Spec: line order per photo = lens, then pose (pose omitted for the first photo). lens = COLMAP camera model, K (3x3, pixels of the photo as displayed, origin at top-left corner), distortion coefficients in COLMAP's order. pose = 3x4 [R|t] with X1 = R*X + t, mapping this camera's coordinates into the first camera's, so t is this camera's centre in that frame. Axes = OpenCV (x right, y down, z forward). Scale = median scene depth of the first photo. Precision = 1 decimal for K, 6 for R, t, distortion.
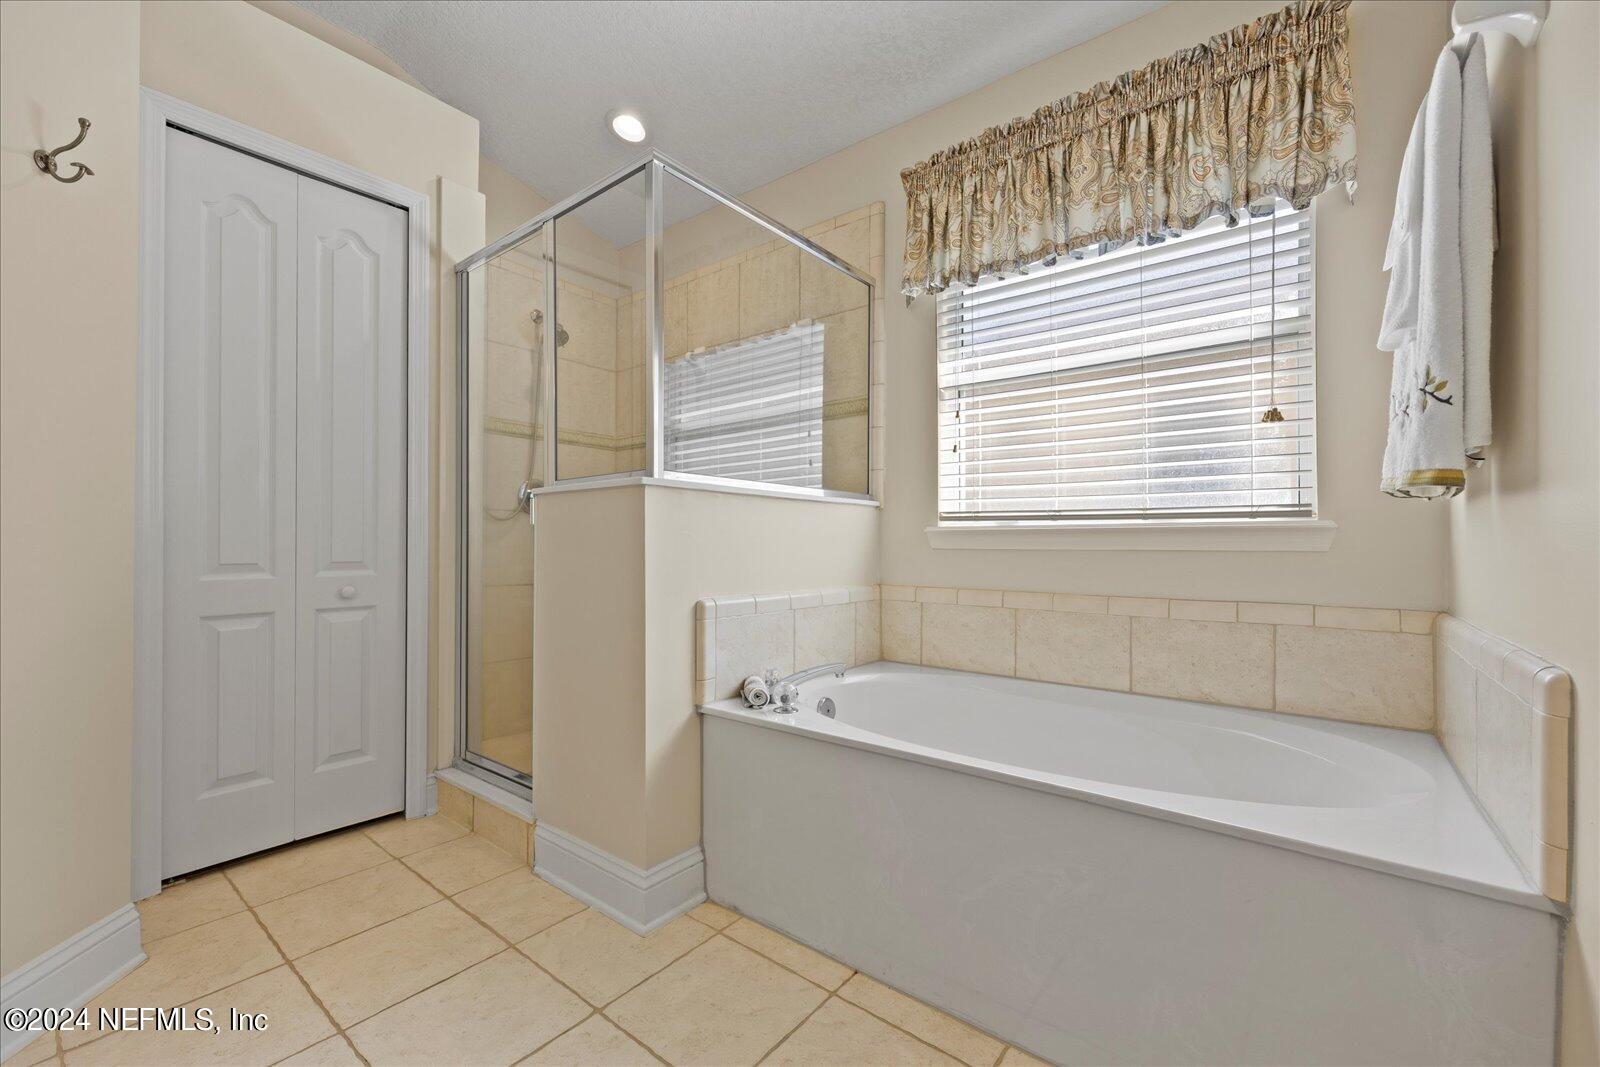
lens RADIAL K [[644.1, 0, 793.8], [0, 644.1, 540.6], [0, 0, 1]] dist [-0.003099, 0.000156]
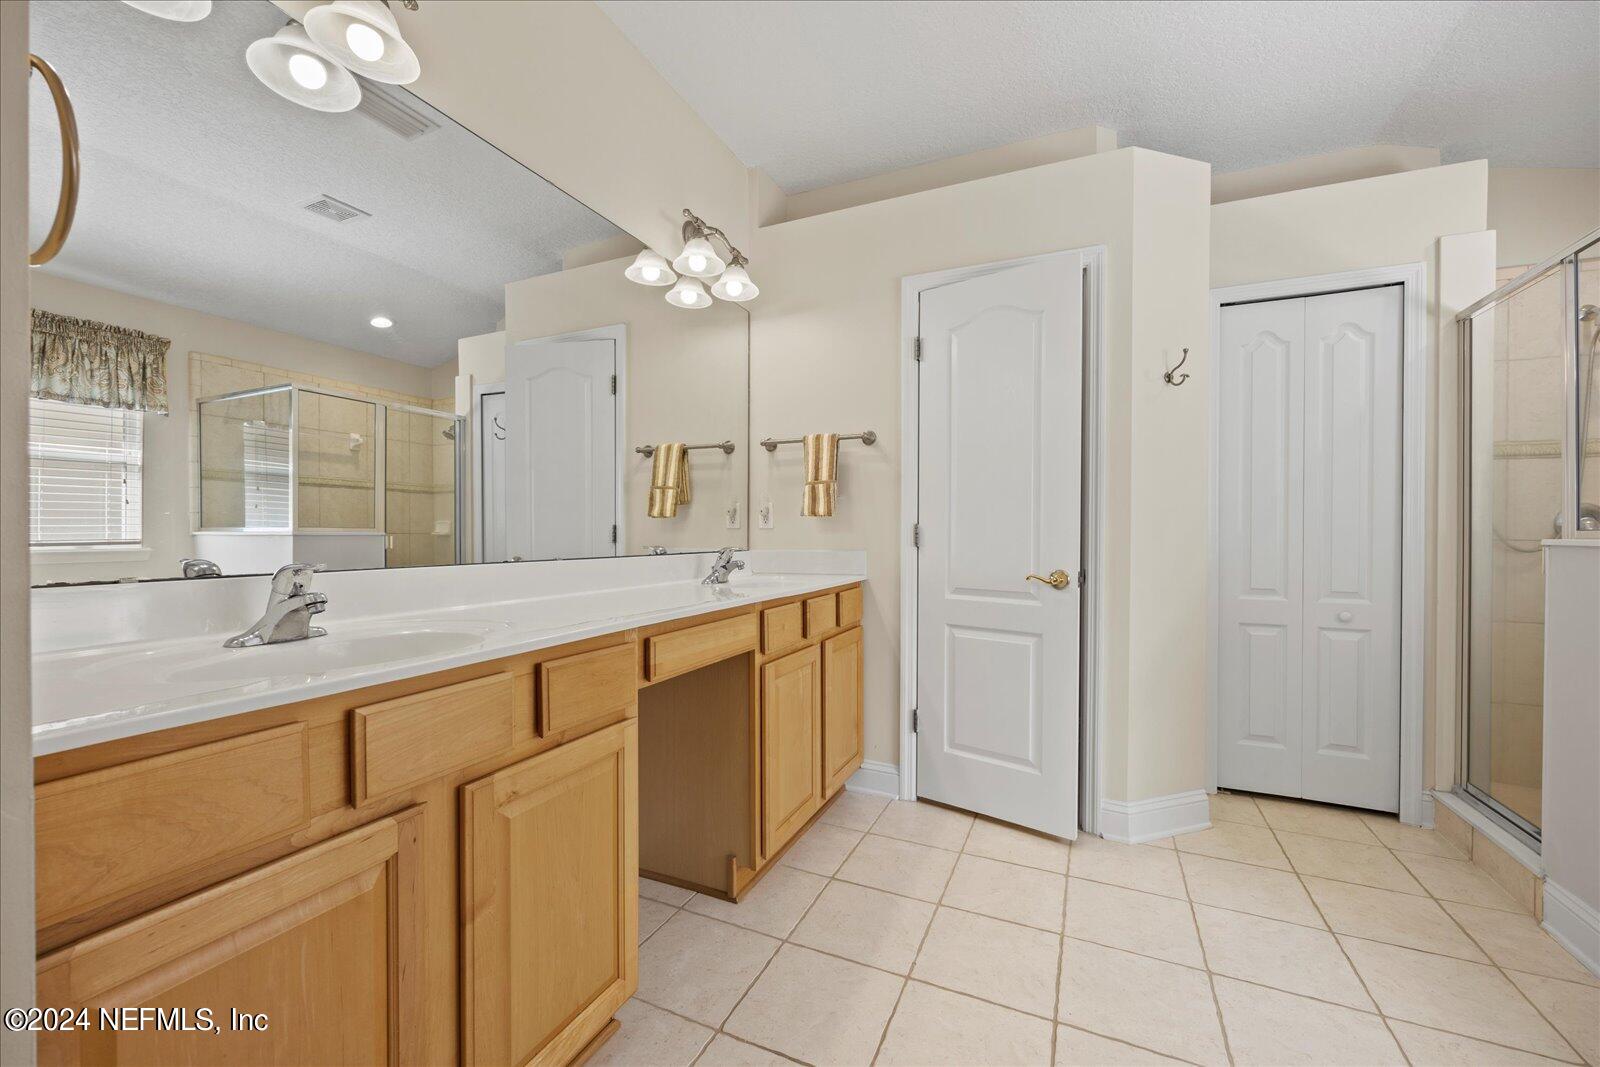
lens RADIAL K [[644.1, 0, 795.6], [0, 644.1, 529.8], [0, 0, 1]] dist [-0.003099, 0.000156]
pose [[0.242929, 0.009729, -0.969995, 0.247773], [0.007598, 0.999900, 0.011932, -0.110240], [0.970014, -0.010269, 0.242830, -0.325147]]
